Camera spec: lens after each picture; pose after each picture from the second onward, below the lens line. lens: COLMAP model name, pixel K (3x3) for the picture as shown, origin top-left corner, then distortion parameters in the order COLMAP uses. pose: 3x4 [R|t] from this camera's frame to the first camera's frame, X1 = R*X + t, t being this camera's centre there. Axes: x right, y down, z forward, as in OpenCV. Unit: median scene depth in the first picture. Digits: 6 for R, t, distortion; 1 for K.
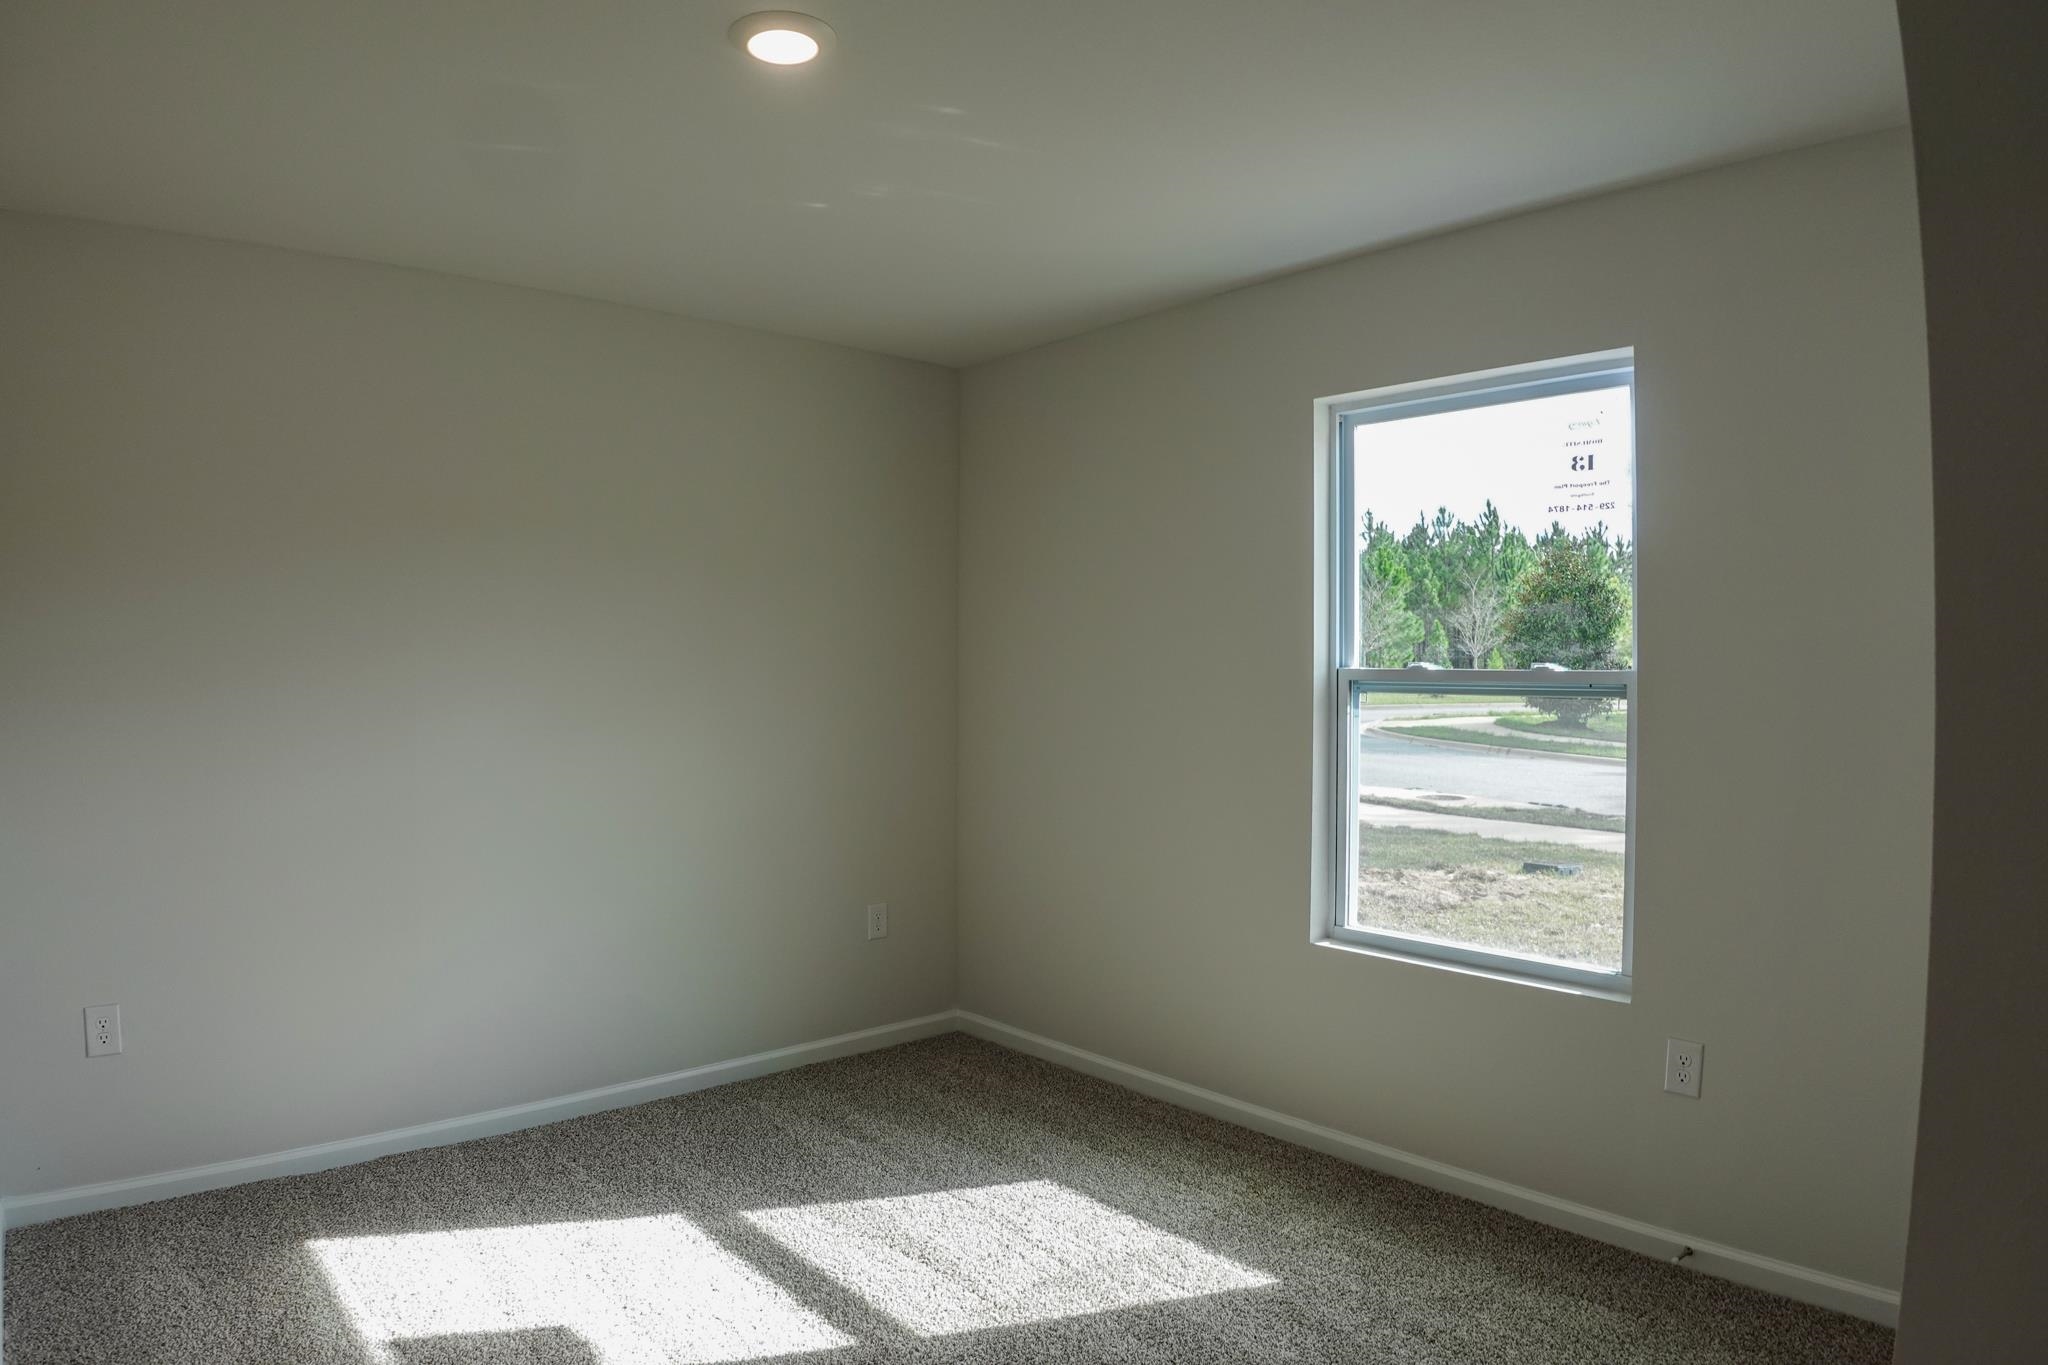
lens RADIAL K [[1244.6, 0, 1031.2], [0, 1244.6, 667.8], [0, 0, 1]] dist [-0.138666, 0.021251]
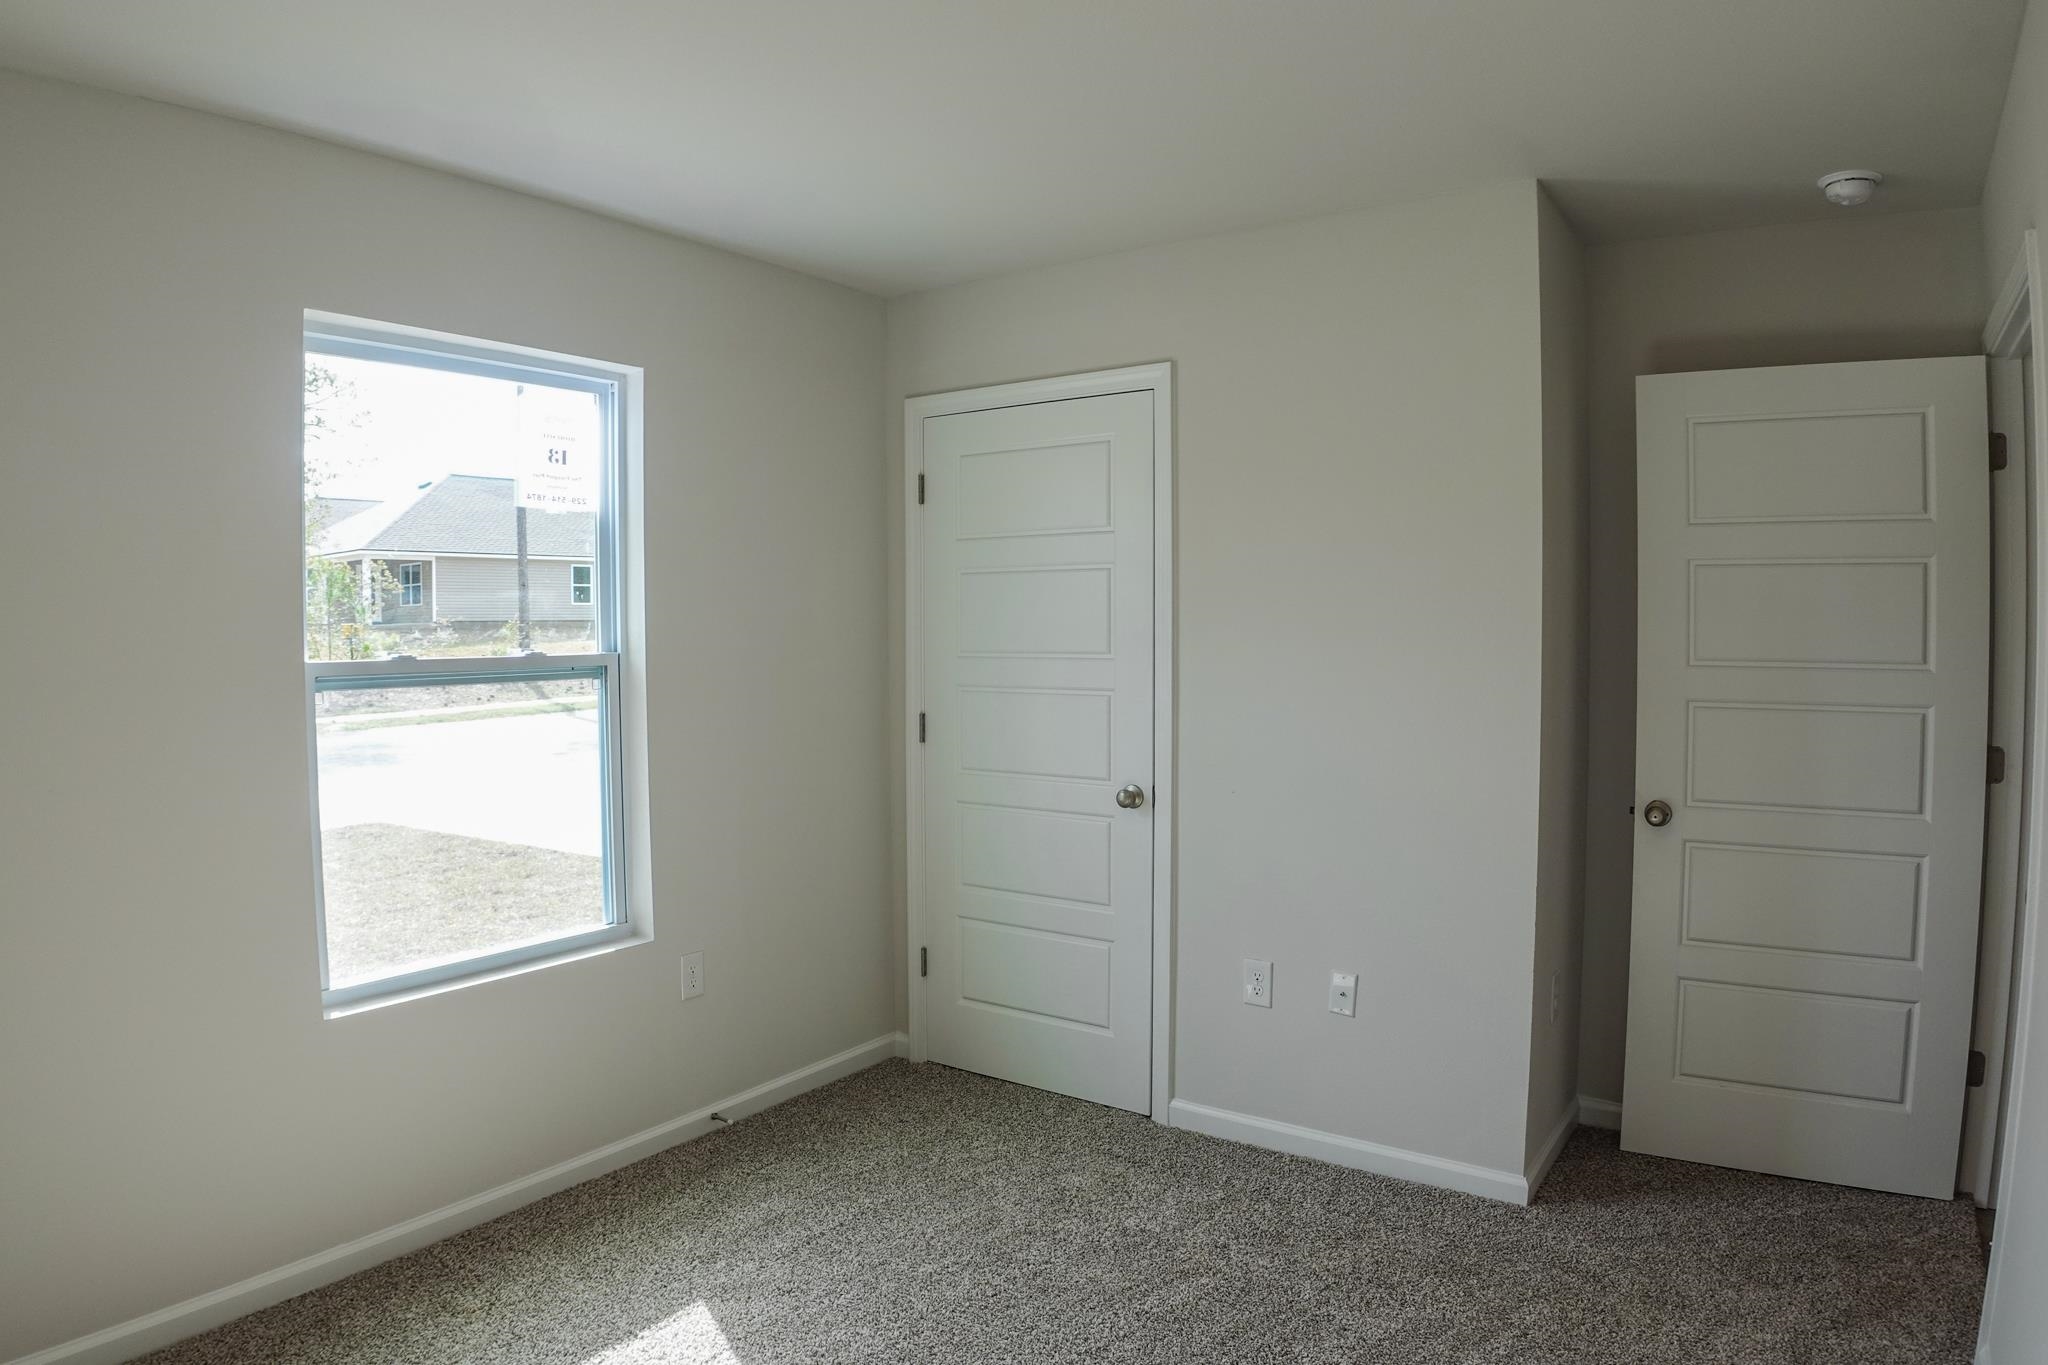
lens RADIAL K [[1244.6, 0, 1031.2], [0, 1244.6, 667.8], [0, 0, 1]] dist [-0.138666, 0.021251]
pose [[-0.244042, -0.036144, 0.969091, -0.677140], [0.018976, 0.998936, 0.042036, -0.022630], [-0.969579, 0.028648, -0.243096, 0.863631]]
